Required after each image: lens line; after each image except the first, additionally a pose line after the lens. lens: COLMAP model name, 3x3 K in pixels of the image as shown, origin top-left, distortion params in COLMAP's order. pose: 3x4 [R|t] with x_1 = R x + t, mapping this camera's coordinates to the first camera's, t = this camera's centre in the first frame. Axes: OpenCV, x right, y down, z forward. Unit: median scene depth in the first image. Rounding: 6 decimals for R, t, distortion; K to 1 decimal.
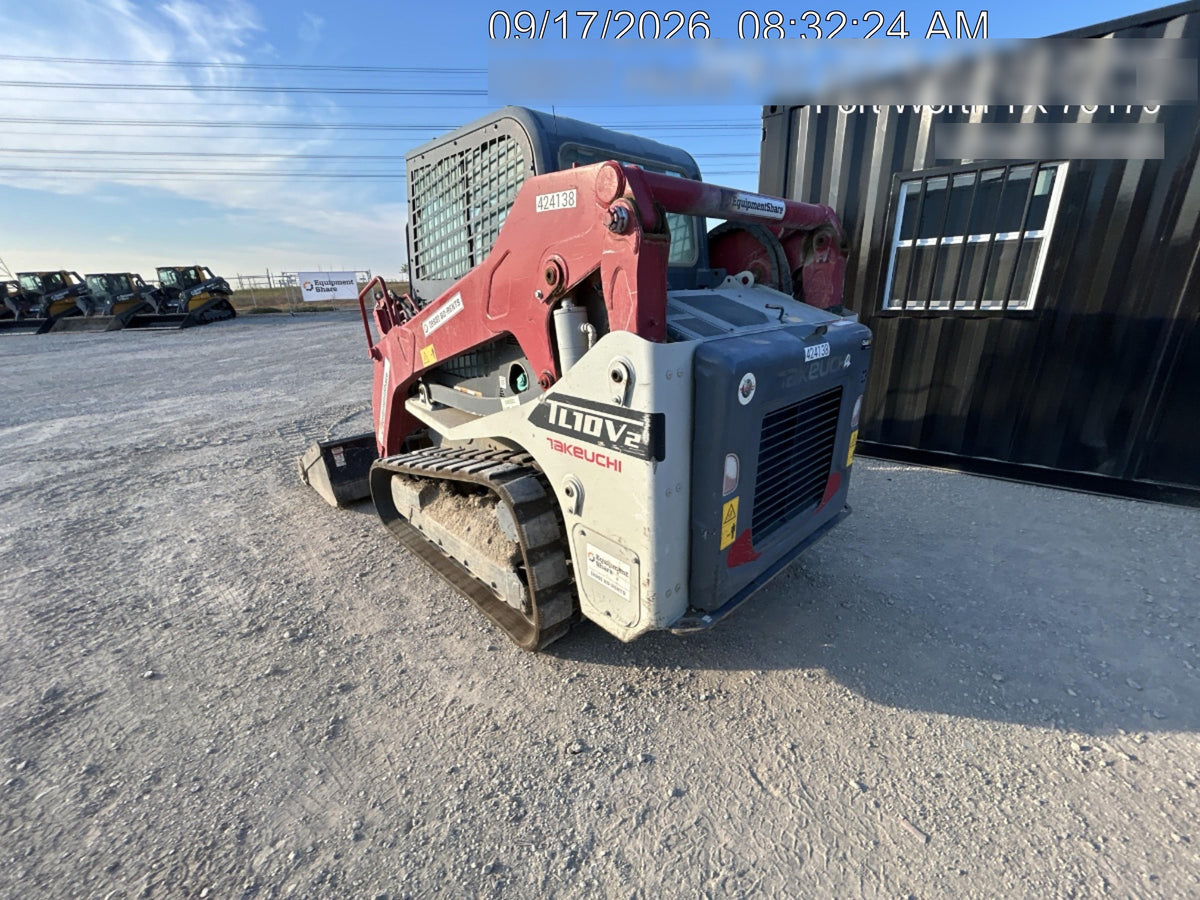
lens RADIAL K [[480.6, 0, 600.0], [0, 480.6, 450.0], [0, 0, 1]] dist [0.001591, 0.000309]
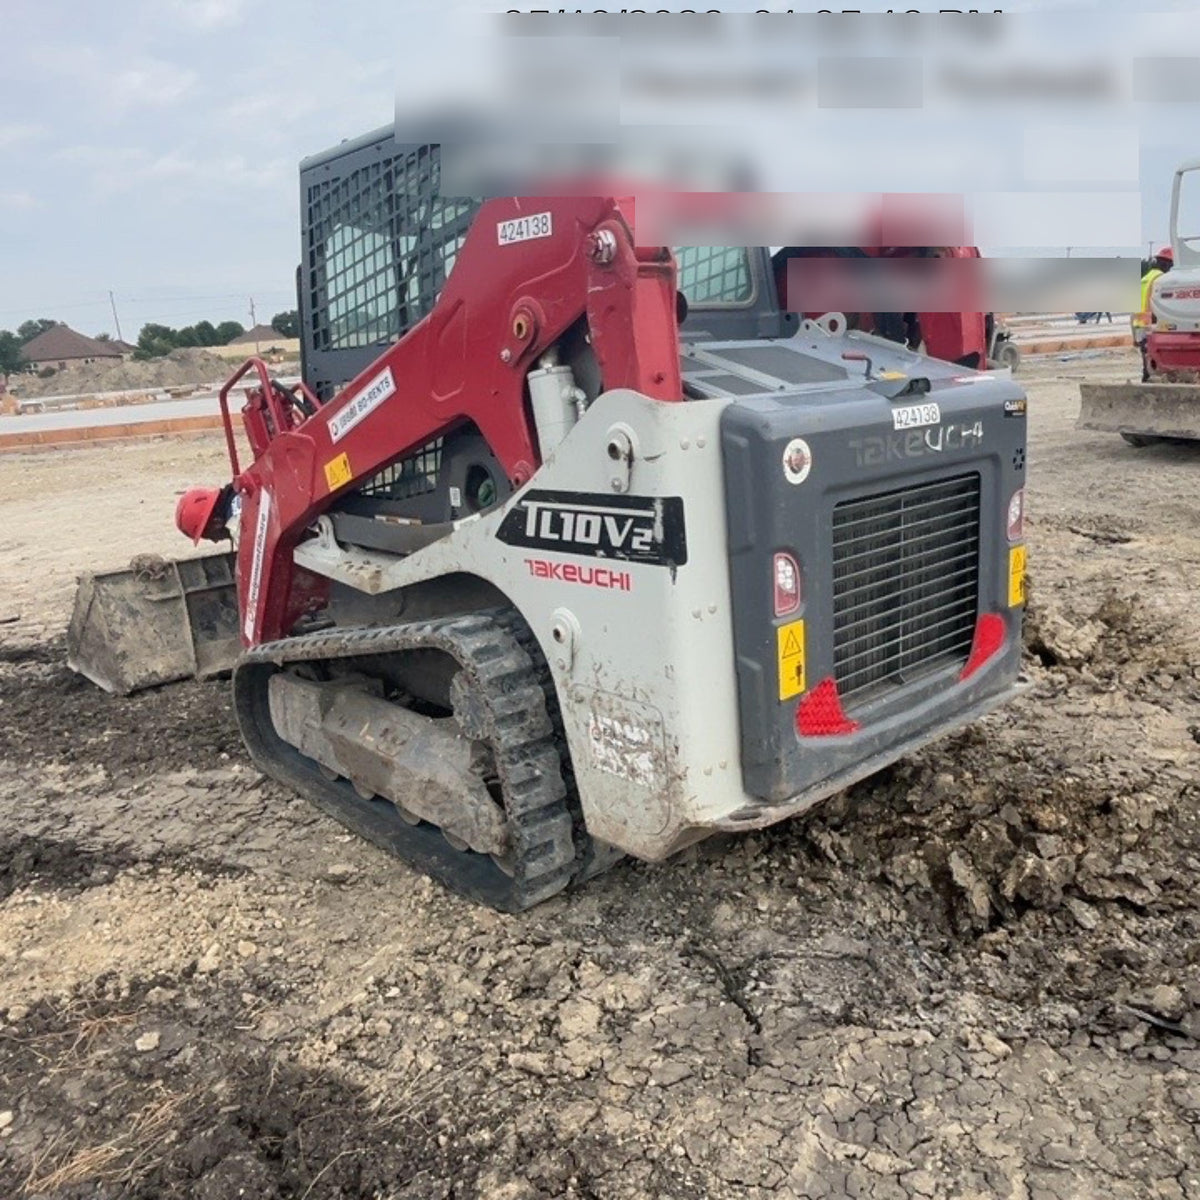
lens RADIAL K [[1069.1, 0, 641.5], [0, 1069.1, 615.6], [0, 0, 1]] dist [-0.110124, 0.276961]
pose [[0.998940, -0.042469, -0.017728, 0.082411], [0.040406, 0.993771, -0.103858, 0.232010], [0.022029, 0.103032, 0.994434, -0.507974]]
